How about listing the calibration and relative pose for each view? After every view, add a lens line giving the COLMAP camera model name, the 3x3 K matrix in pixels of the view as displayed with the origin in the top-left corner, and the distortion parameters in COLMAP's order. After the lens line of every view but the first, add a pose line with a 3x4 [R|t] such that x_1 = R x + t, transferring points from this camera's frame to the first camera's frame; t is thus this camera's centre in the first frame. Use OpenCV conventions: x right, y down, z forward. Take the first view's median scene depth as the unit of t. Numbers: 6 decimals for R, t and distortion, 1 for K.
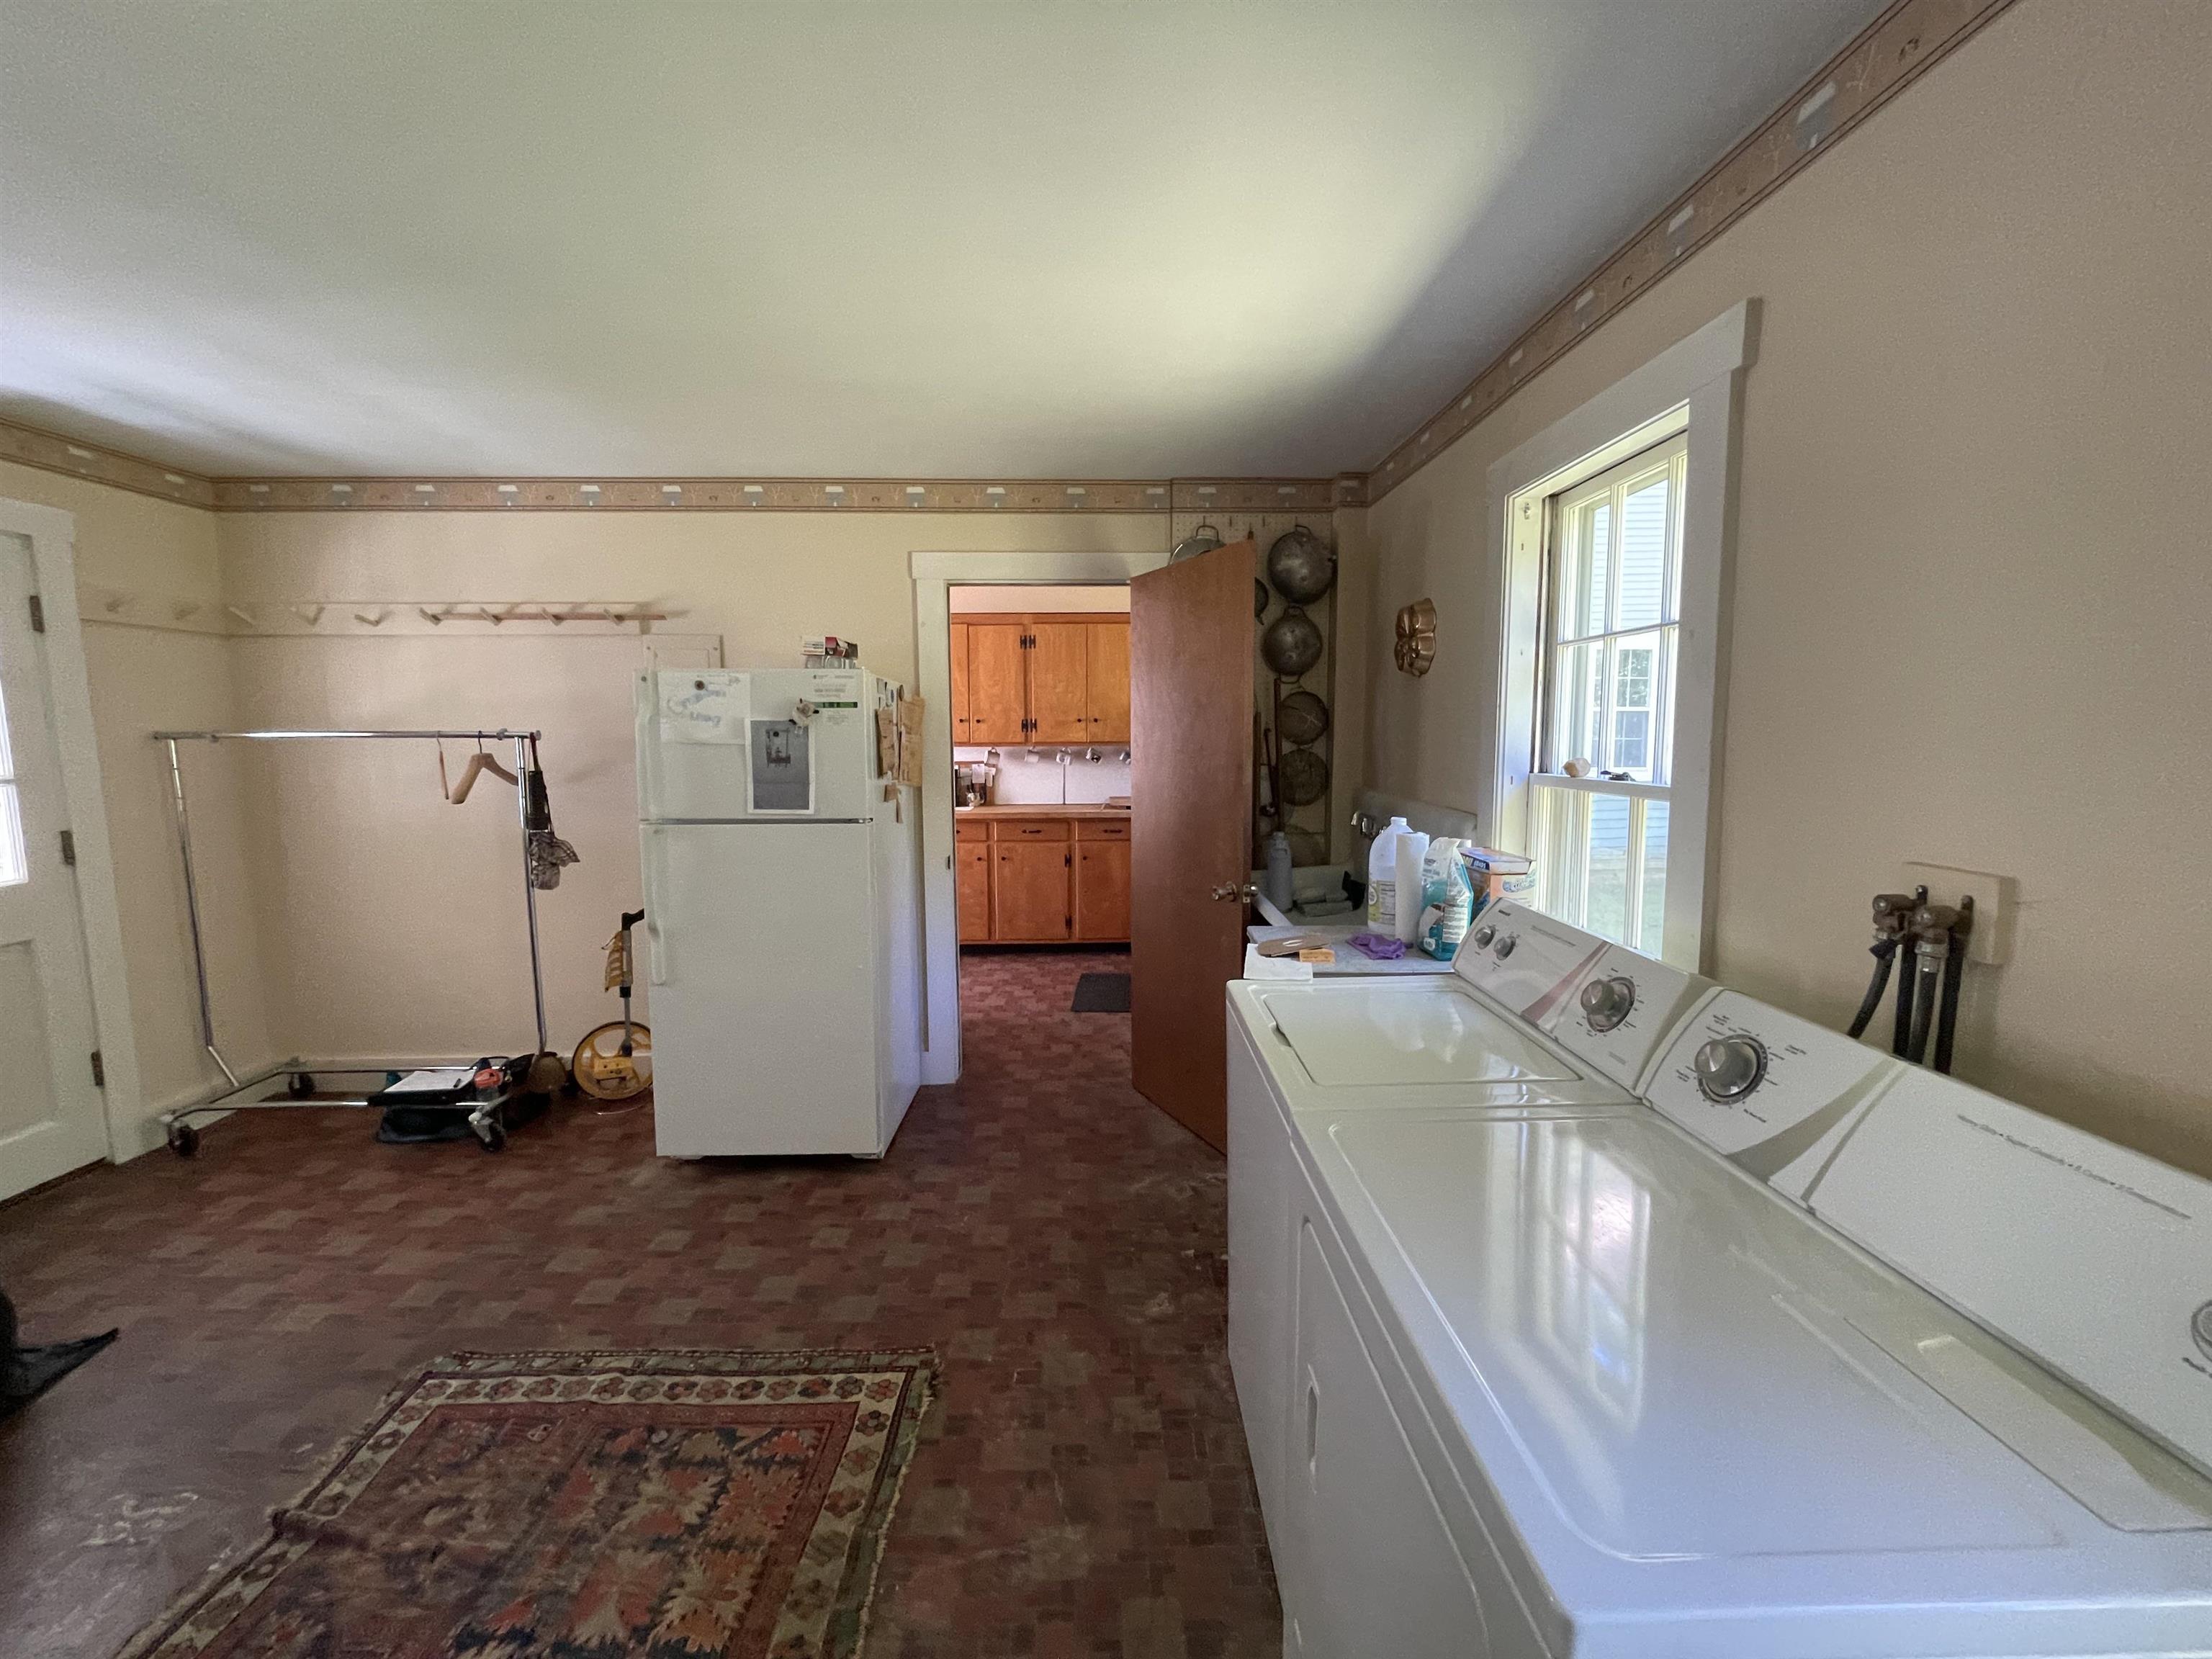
lens RADIAL K [[888.2, 0, 1109.4], [0, 888.2, 823.0], [0, 0, 1]] dist [0.002702, -0.000139]
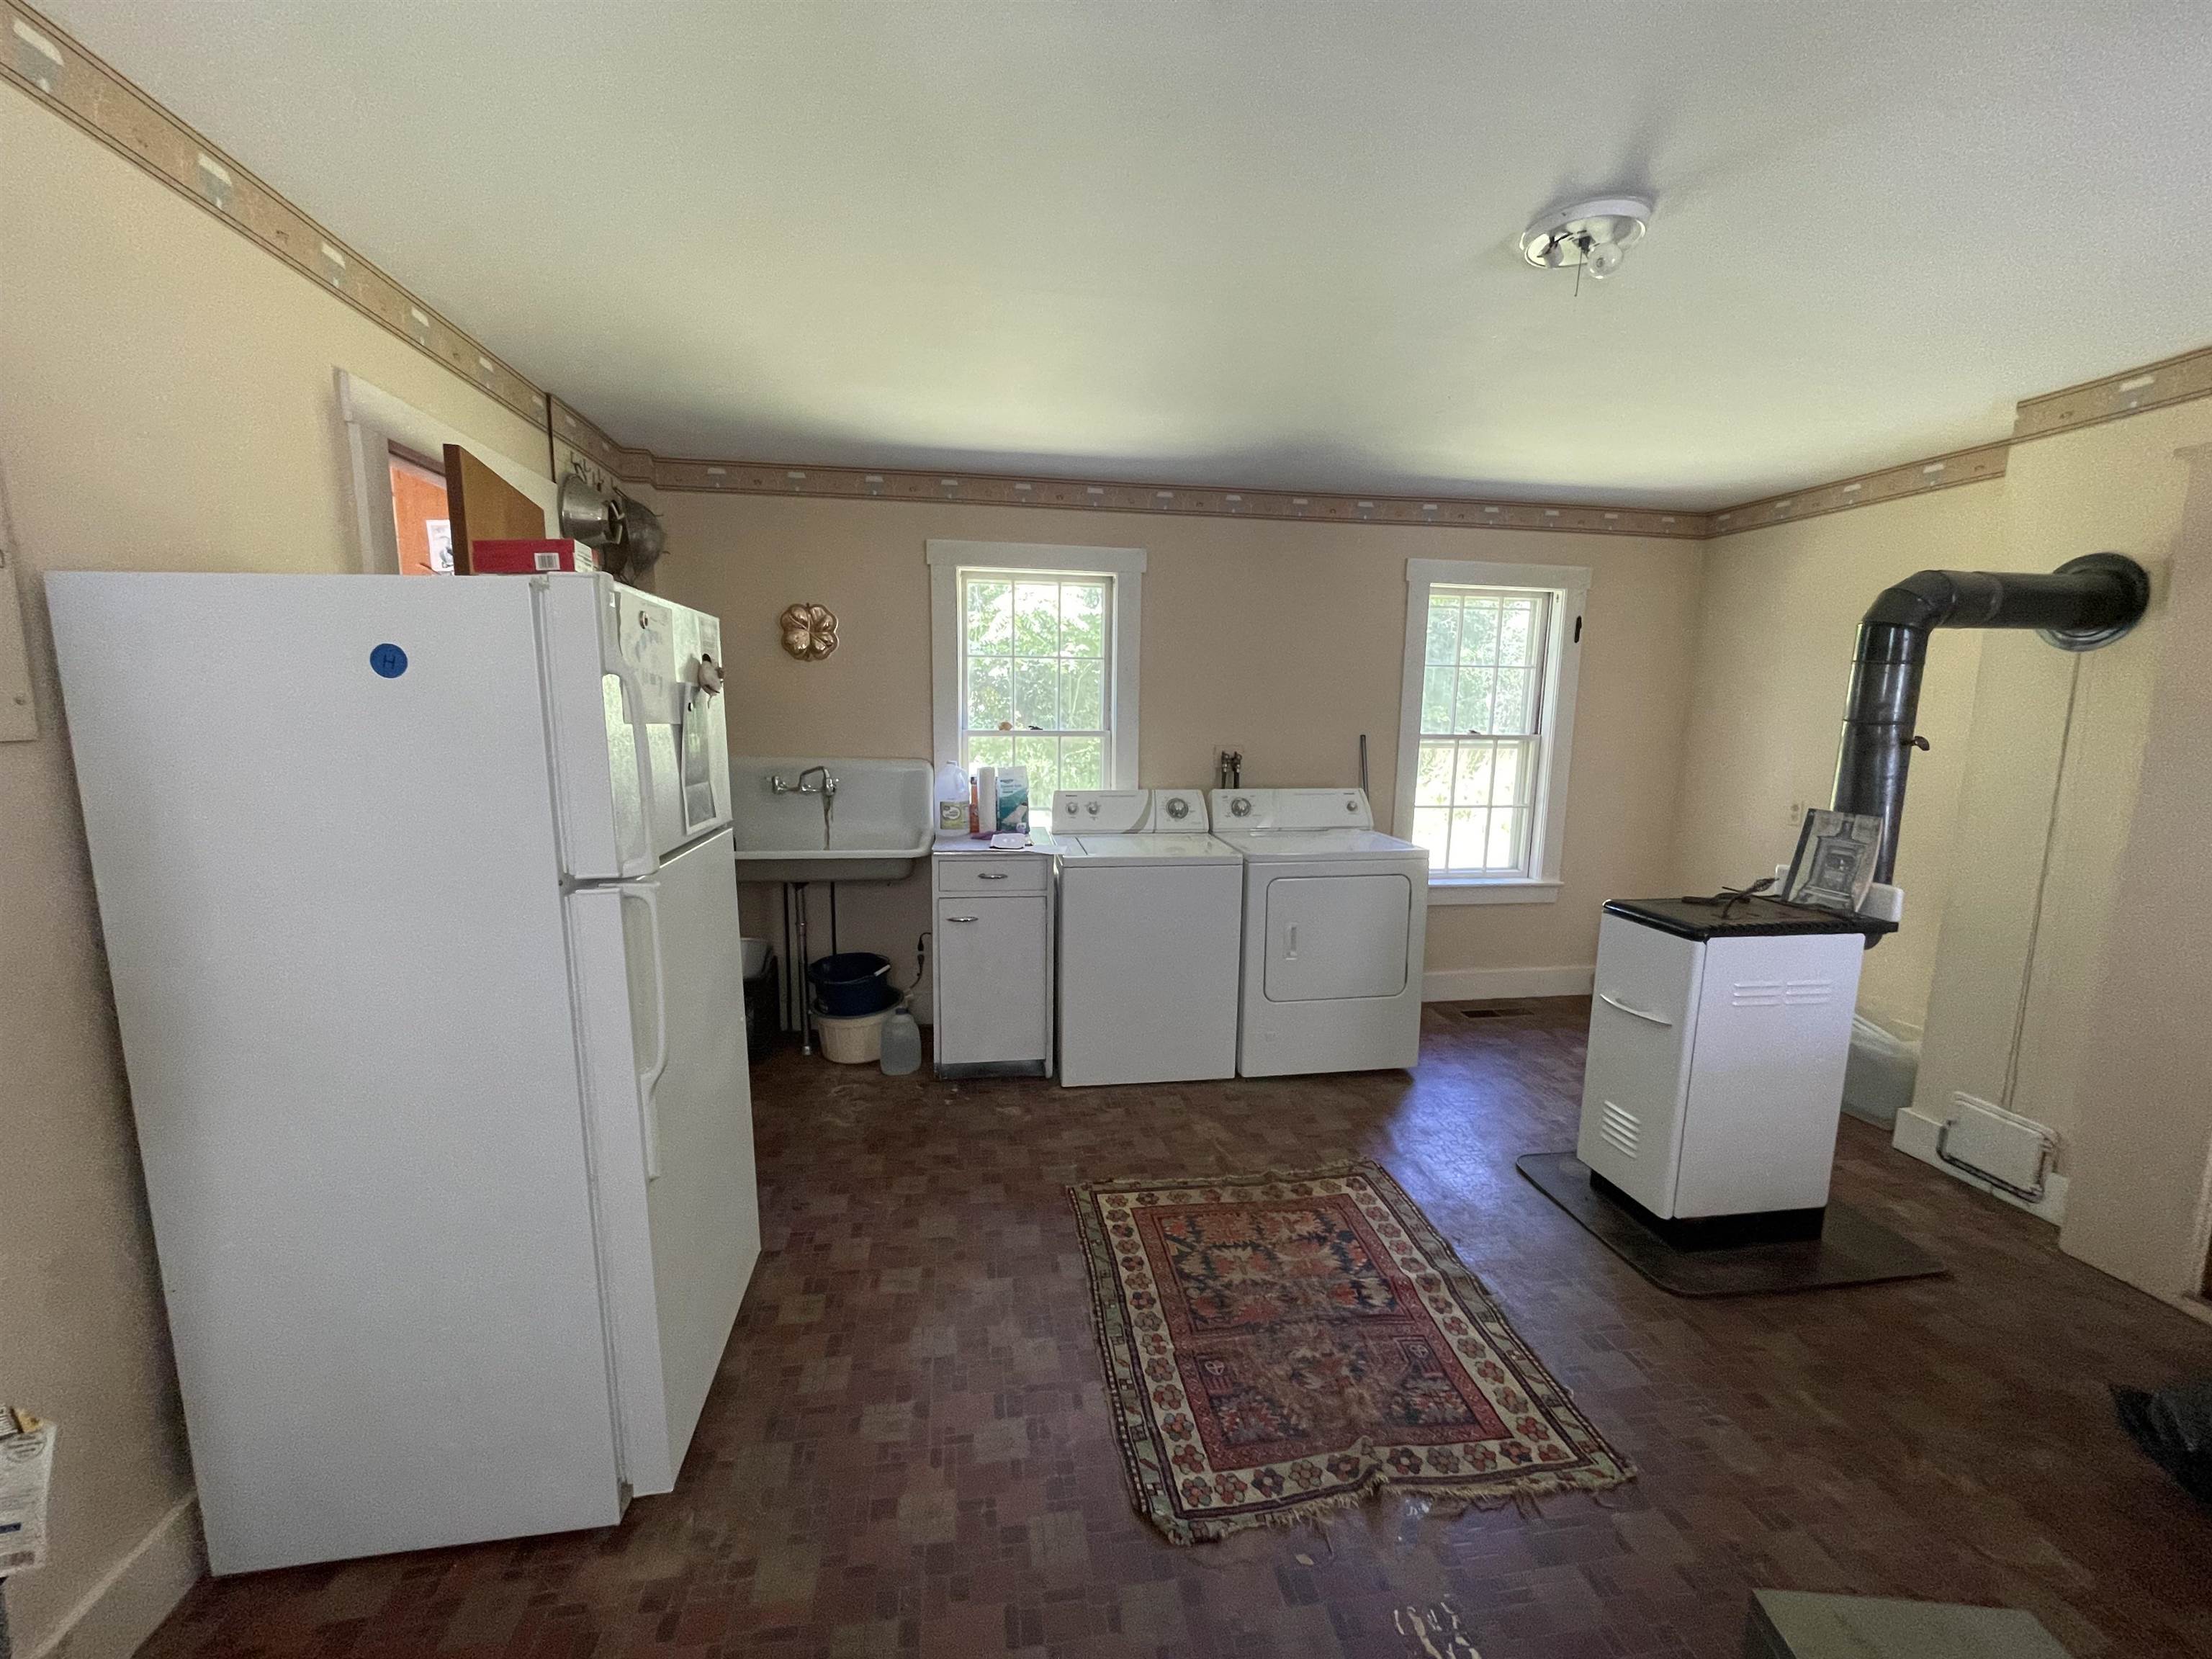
lens RADIAL K [[888.2, 0, 1102.5], [0, 888.2, 839.0], [0, 0, 1]] dist [0.002702, -0.000139]
pose [[-0.129667, -0.146584, 0.980663, -1.605223], [0.093470, 0.982802, 0.159263, -0.116085], [-0.987142, 0.112314, -0.113736, 1.210618]]
